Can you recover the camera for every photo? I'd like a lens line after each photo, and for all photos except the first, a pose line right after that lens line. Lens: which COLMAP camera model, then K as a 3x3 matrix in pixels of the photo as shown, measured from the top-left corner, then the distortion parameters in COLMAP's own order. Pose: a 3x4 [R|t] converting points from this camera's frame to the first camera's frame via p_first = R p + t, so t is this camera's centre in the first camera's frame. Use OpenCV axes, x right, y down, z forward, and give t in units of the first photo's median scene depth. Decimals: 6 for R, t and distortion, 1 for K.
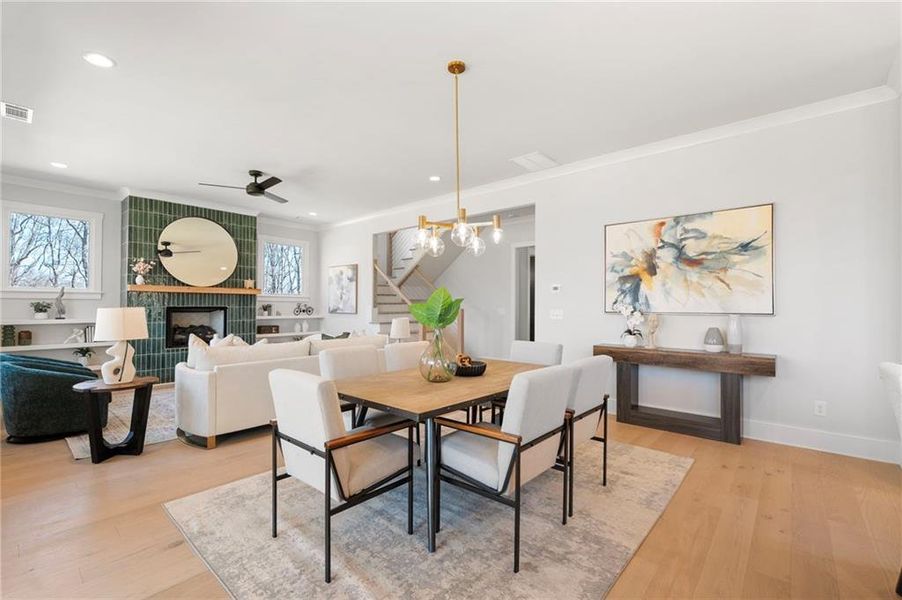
lens RADIAL K [[395.3, 0, 449.3], [0, 395.3, 301.2], [0, 0, 1]] dist [-0.000255, 0.000274]
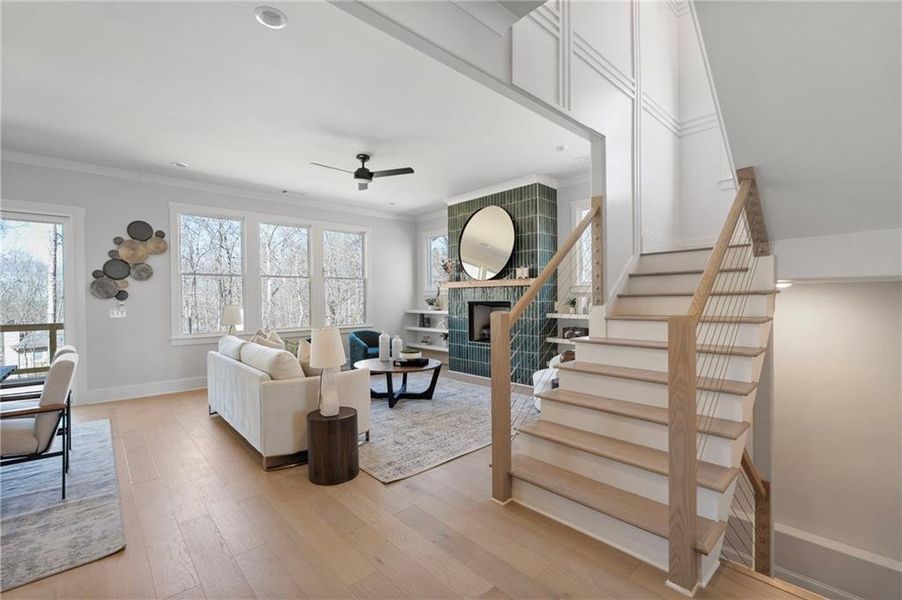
lens RADIAL K [[395.3, 0, 449.3], [0, 395.3, 301.2], [0, 0, 1]] dist [-0.000255, 0.000274]
pose [[-0.106108, 0.007182, -0.994329, 0.292294], [0.021976, 0.999747, 0.004876, 0.006264], [0.994112, -0.021334, -0.106239, 0.944434]]
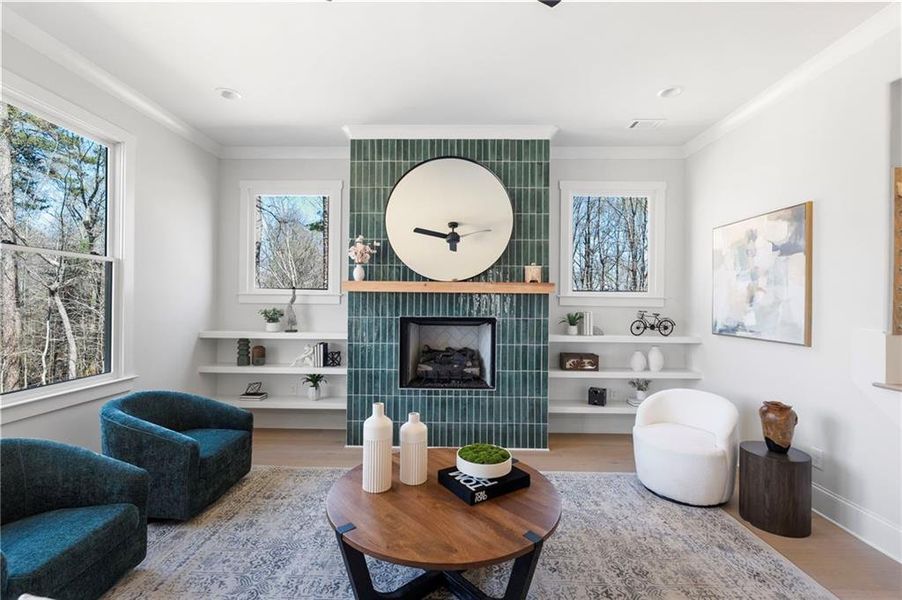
lens RADIAL K [[395.3, 0, 449.3], [0, 395.3, 301.2], [0, 0, 1]] dist [-0.000255, 0.000274]
pose [[0.647355, 0.001858, -0.762186, -0.194186], [0.003008, 0.999983, 0.004993, -0.011279], [0.762183, -0.005525, 0.647339, 0.599317]]
